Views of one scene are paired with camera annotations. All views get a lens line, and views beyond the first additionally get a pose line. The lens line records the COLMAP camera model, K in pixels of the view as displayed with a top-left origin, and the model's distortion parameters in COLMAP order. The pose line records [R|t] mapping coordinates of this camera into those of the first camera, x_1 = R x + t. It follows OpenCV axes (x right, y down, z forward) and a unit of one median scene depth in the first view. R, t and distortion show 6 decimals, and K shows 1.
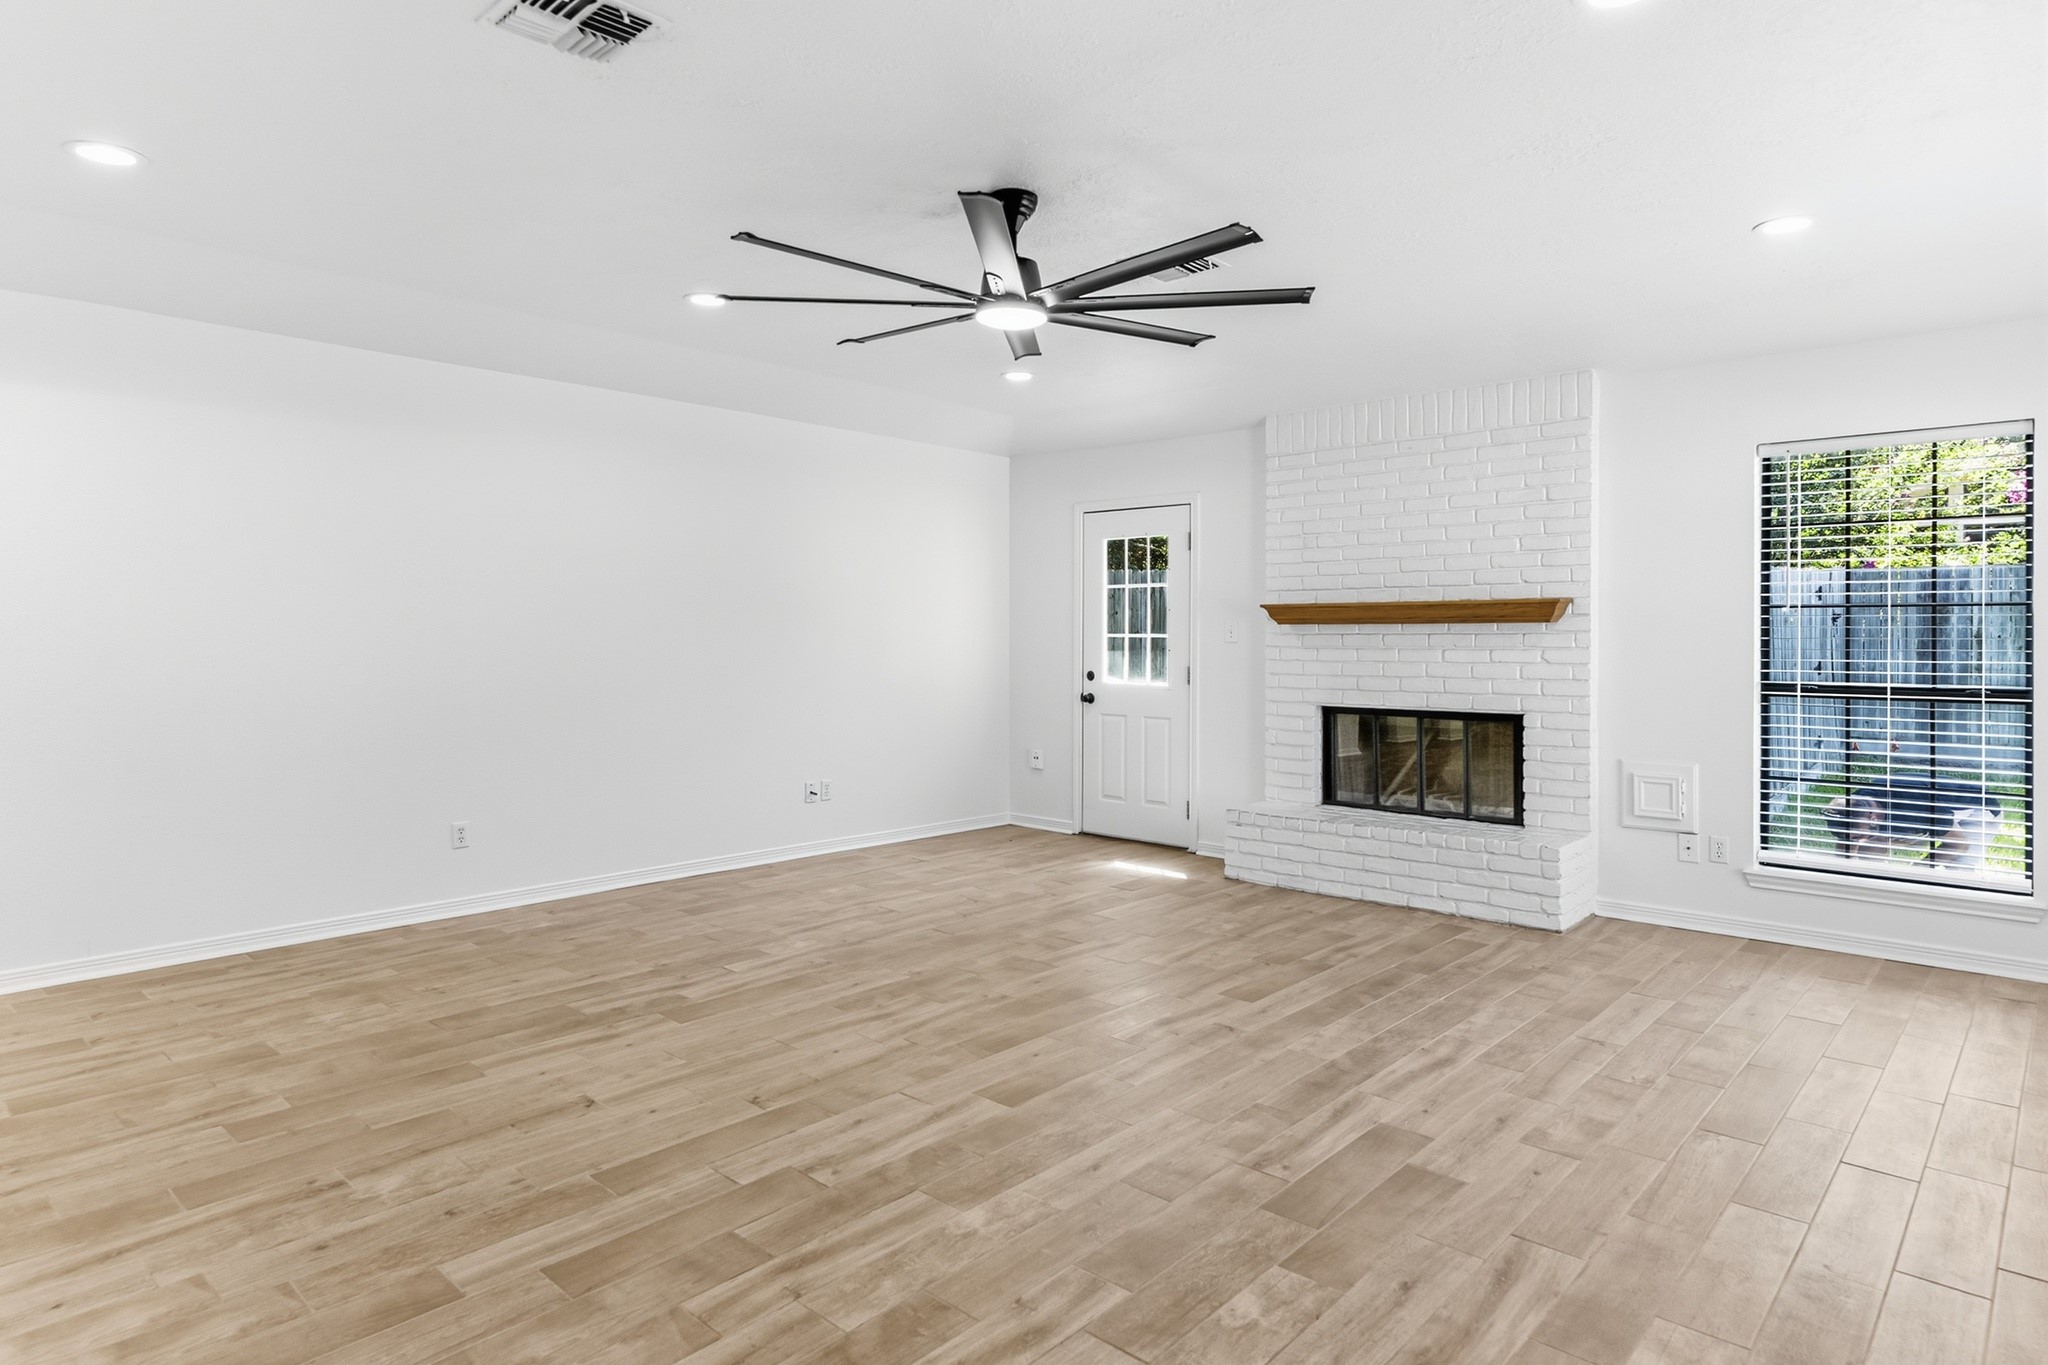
lens RADIAL K [[1159.2, 0, 1040.6], [0, 1159.2, 638.9], [0, 0, 1]] dist [-0.004514, 0.000498]
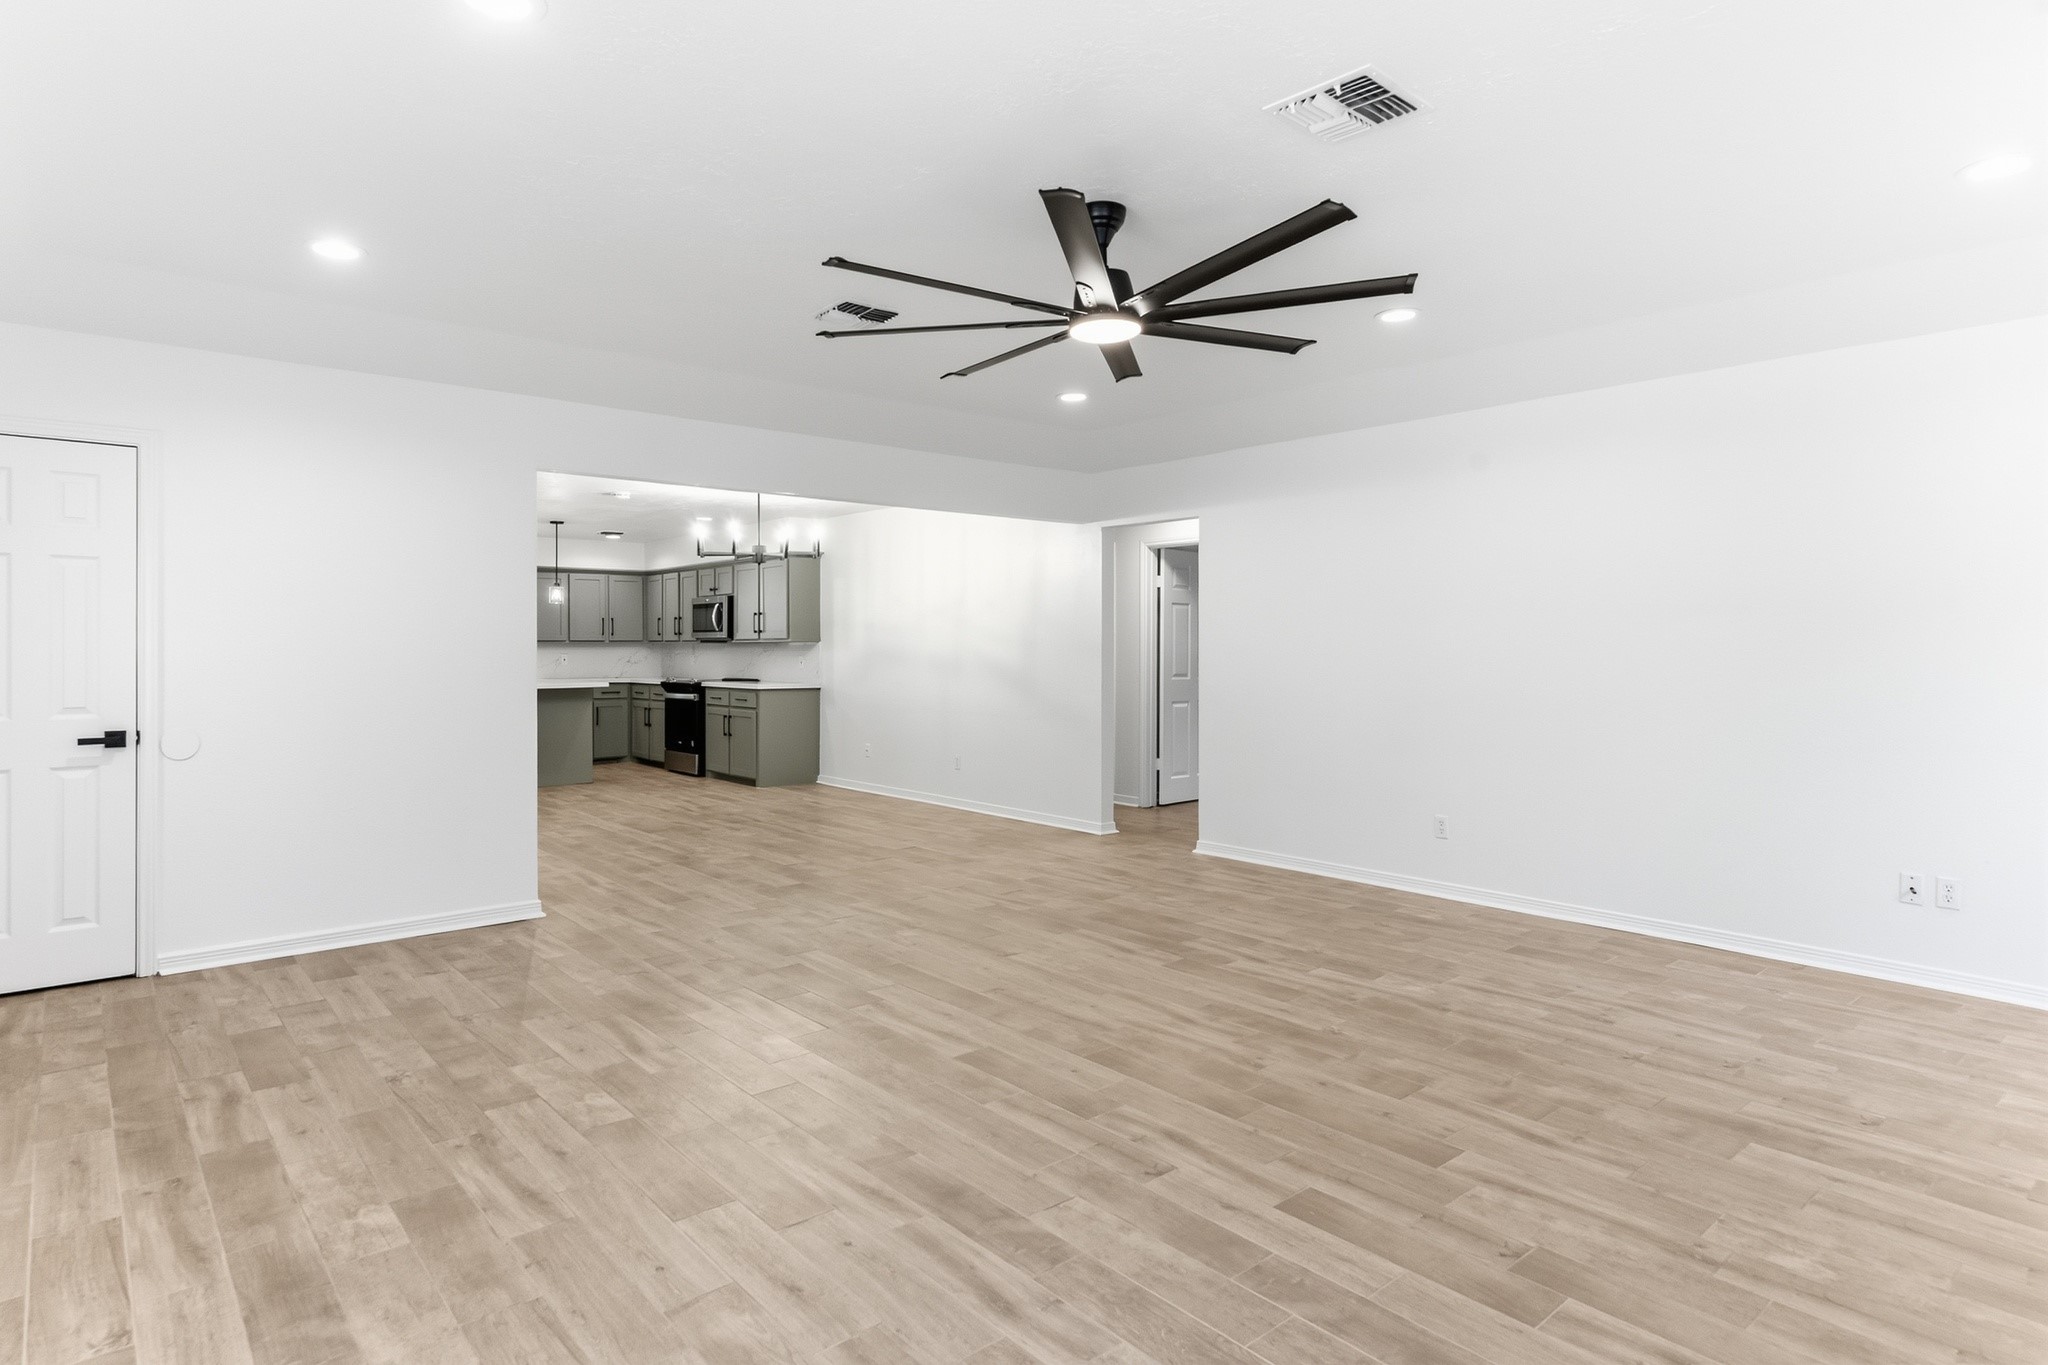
lens RADIAL K [[1159.2, 0, 1040.6], [0, 1159.2, 638.9], [0, 0, 1]] dist [-0.004514, 0.000498]
pose [[-0.134225, -0.009329, -0.990907, 1.498975], [-0.008102, 0.999933, -0.008317, -0.005900], [0.990918, 0.006912, -0.134291, 1.668789]]
